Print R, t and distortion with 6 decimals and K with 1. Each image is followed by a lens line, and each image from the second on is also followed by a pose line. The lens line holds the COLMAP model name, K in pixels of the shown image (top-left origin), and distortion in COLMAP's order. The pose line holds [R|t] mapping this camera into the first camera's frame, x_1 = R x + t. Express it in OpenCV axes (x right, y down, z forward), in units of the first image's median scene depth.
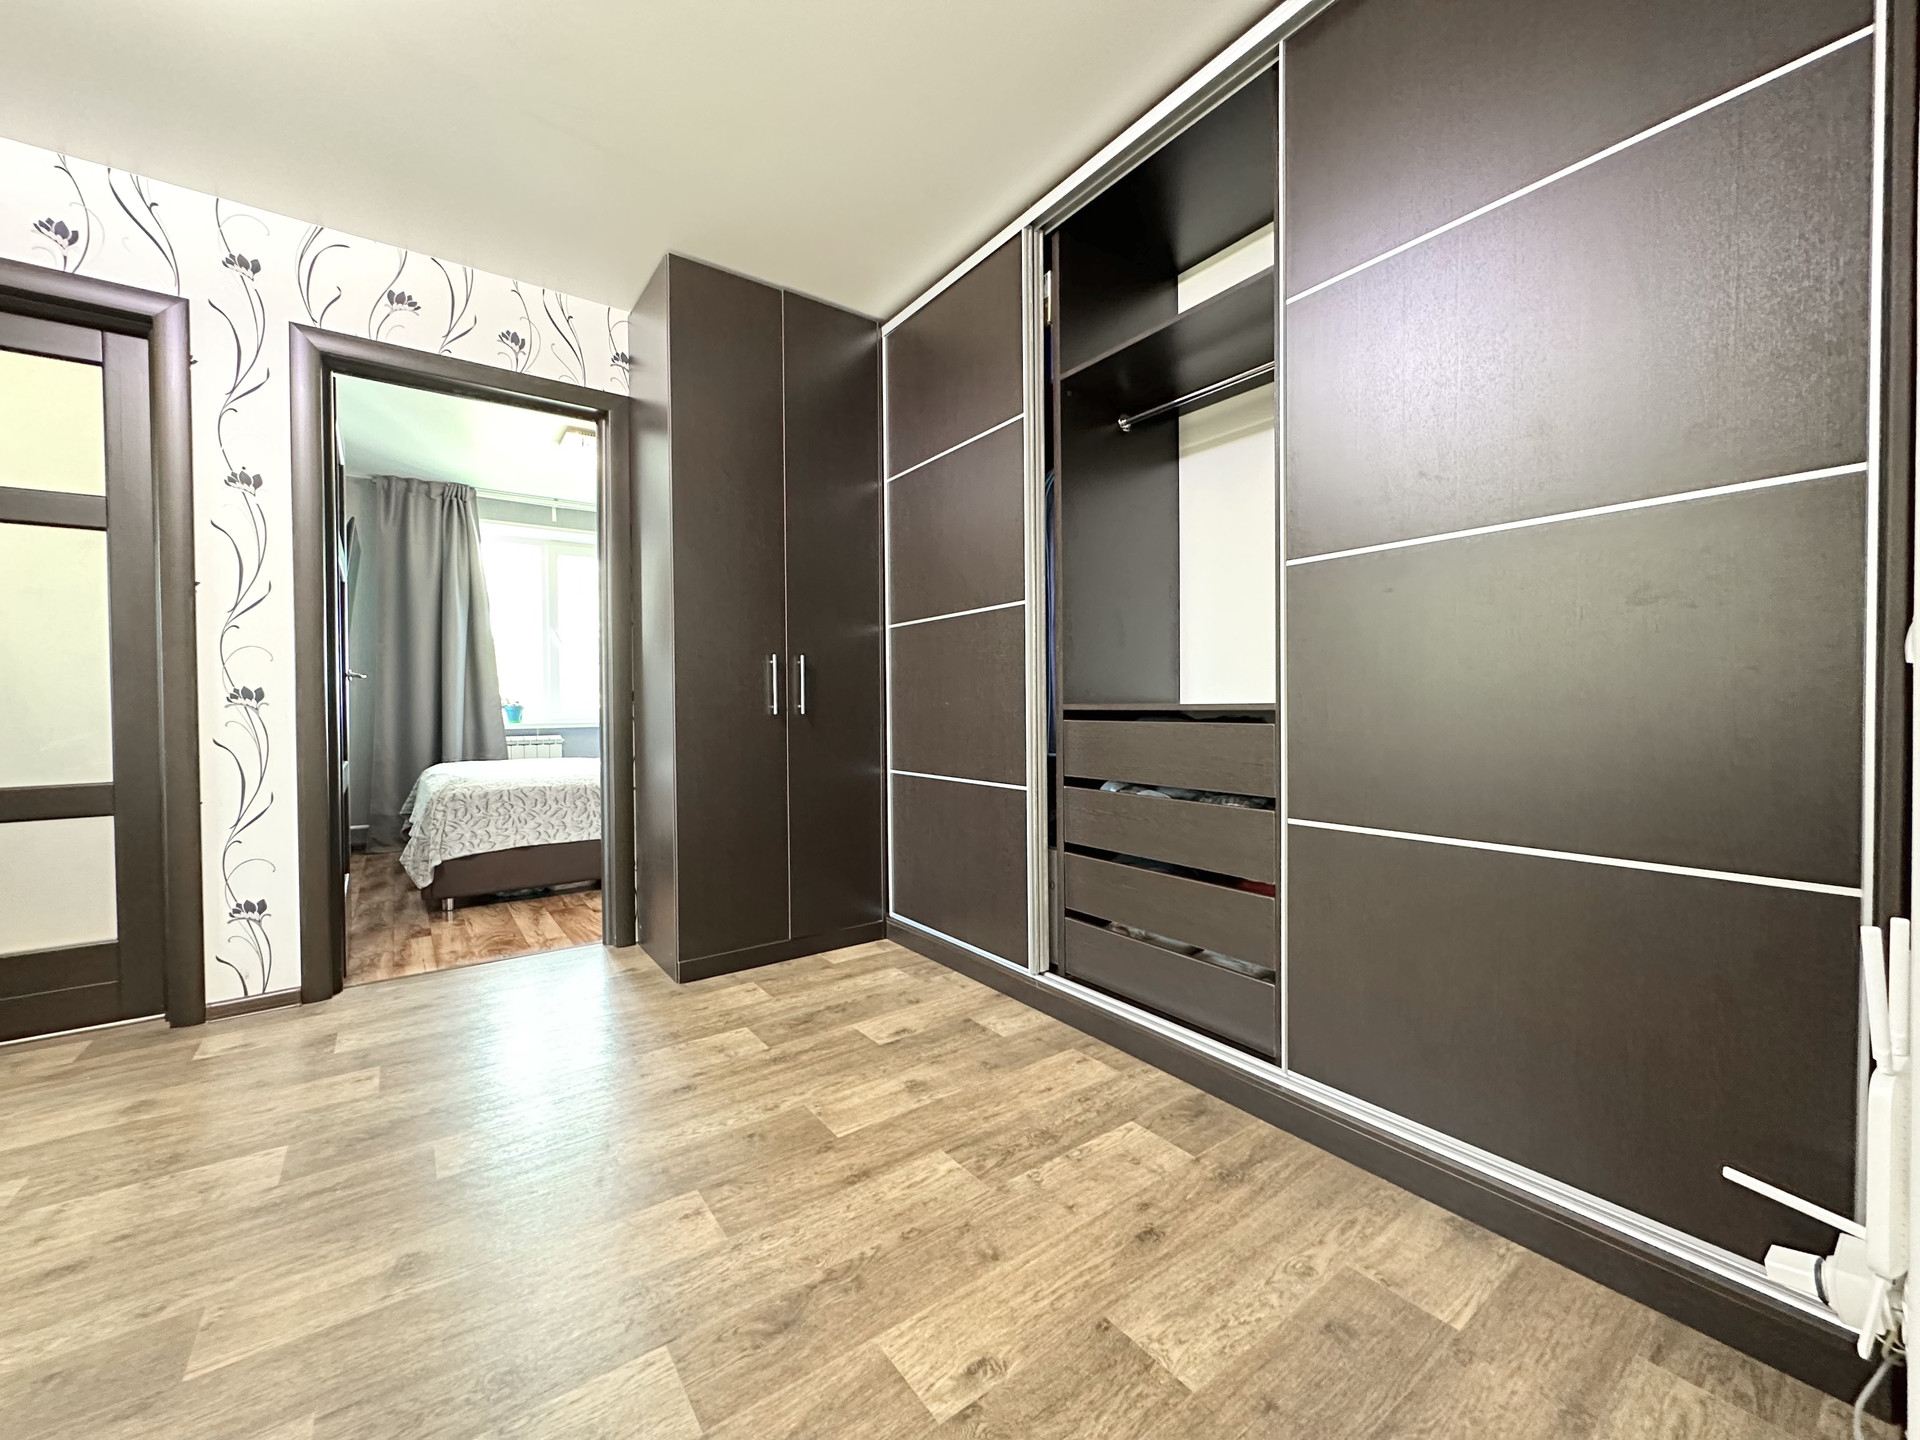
lens RADIAL K [[765.3, 0, 956.0], [0, 765.3, 717.1], [0, 0, 1]] dist [-0.002059, 0.000369]
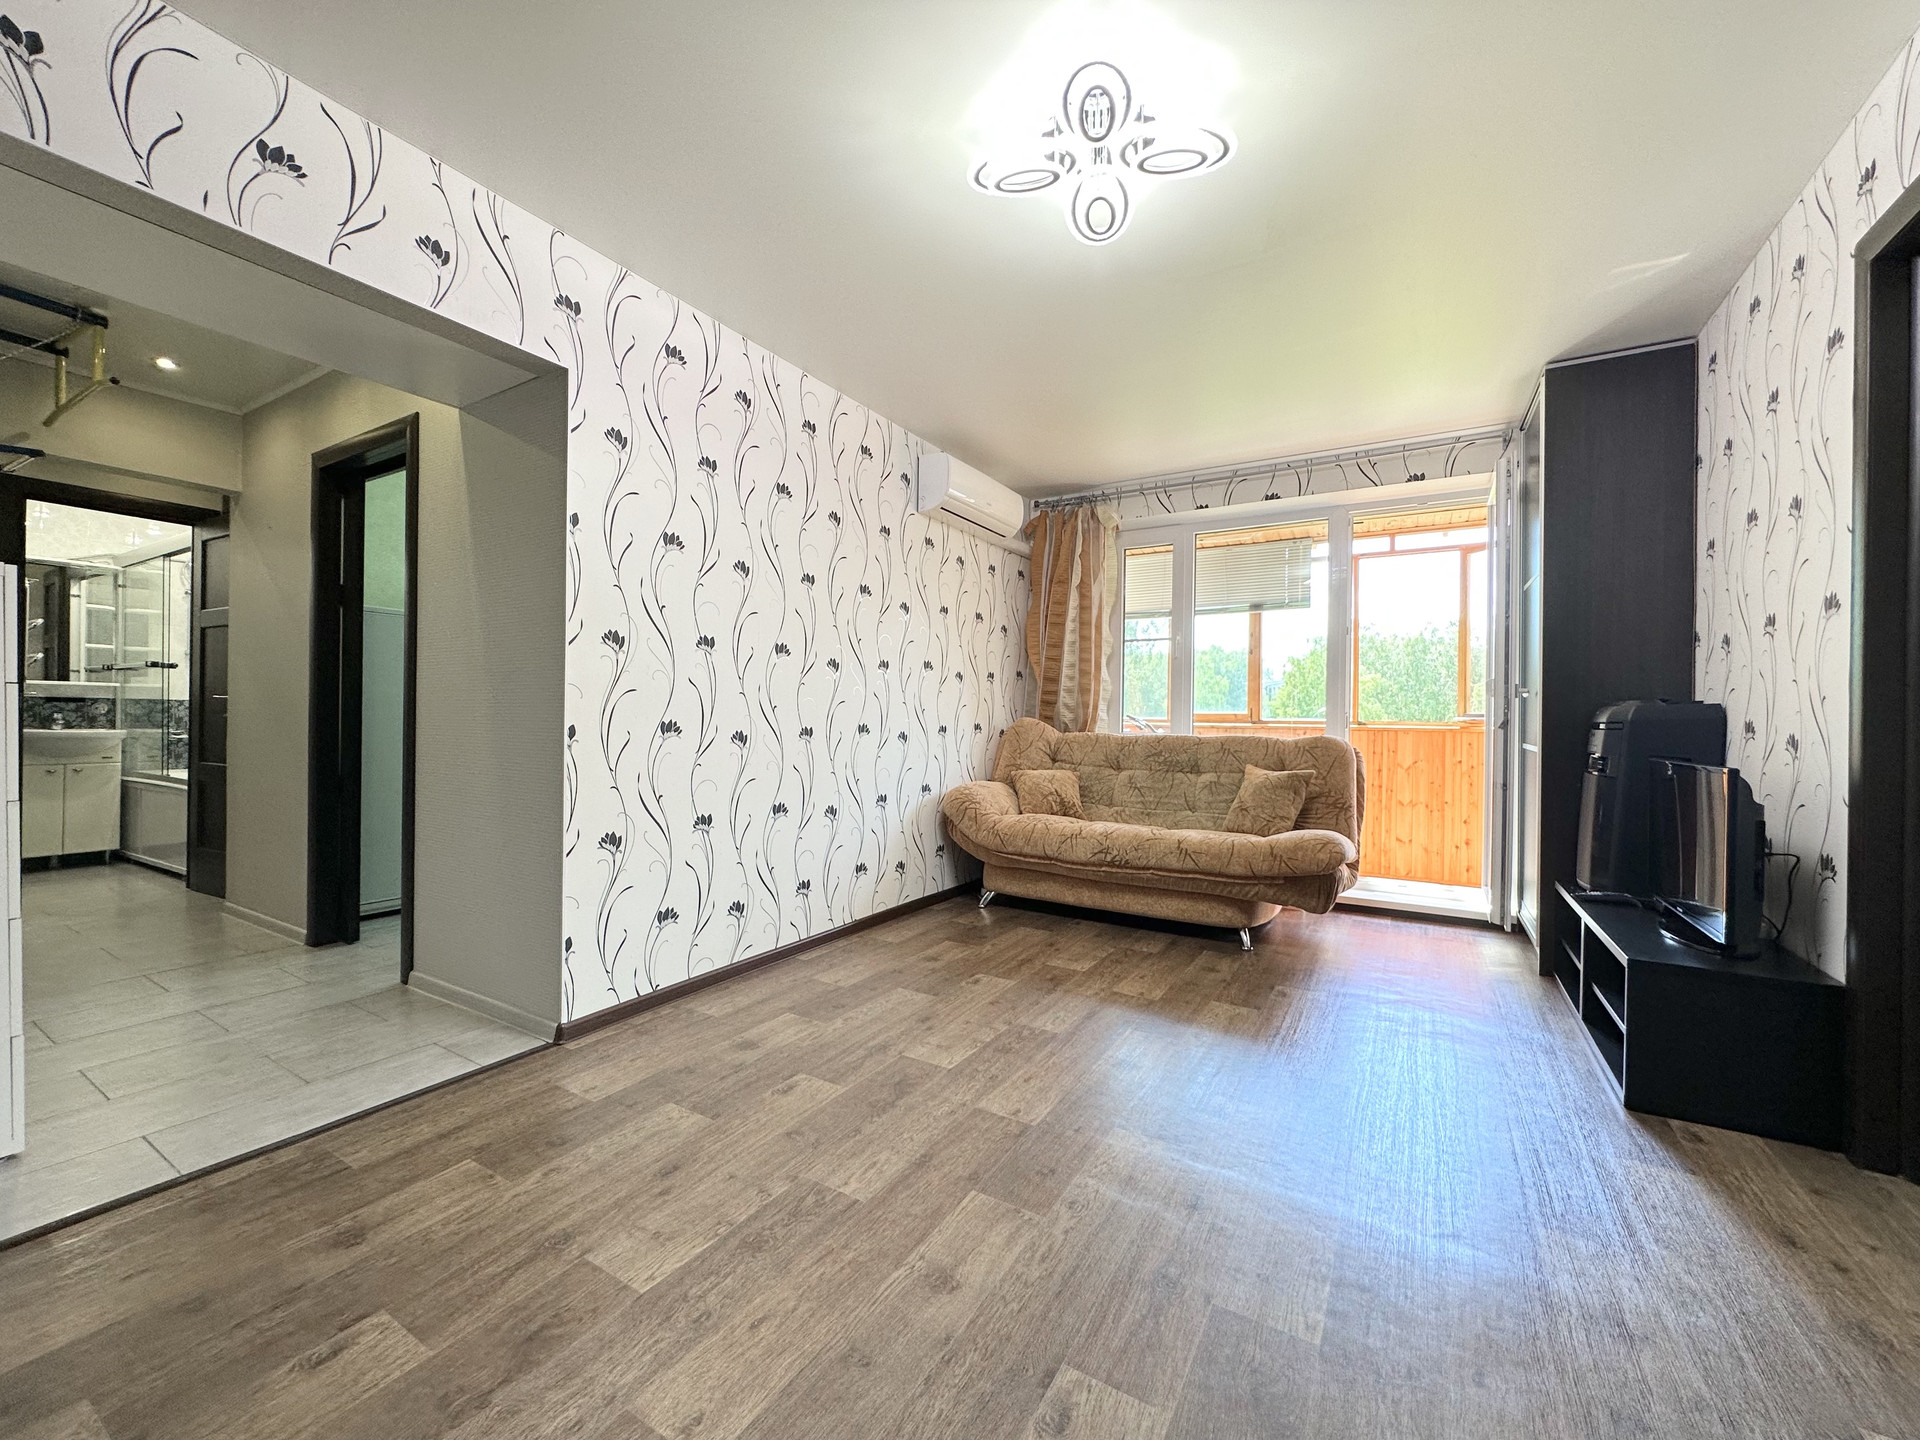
lens RADIAL K [[765.3, 0, 960.8], [0, 765.3, 734.4], [0, 0, 1]] dist [-0.002059, 0.000369]
pose [[-0.921833, 0.000463, -0.387586, 0.212493], [-0.013881, 0.999318, 0.034208, -0.059737], [0.387338, 0.036914, -0.921199, 1.663430]]
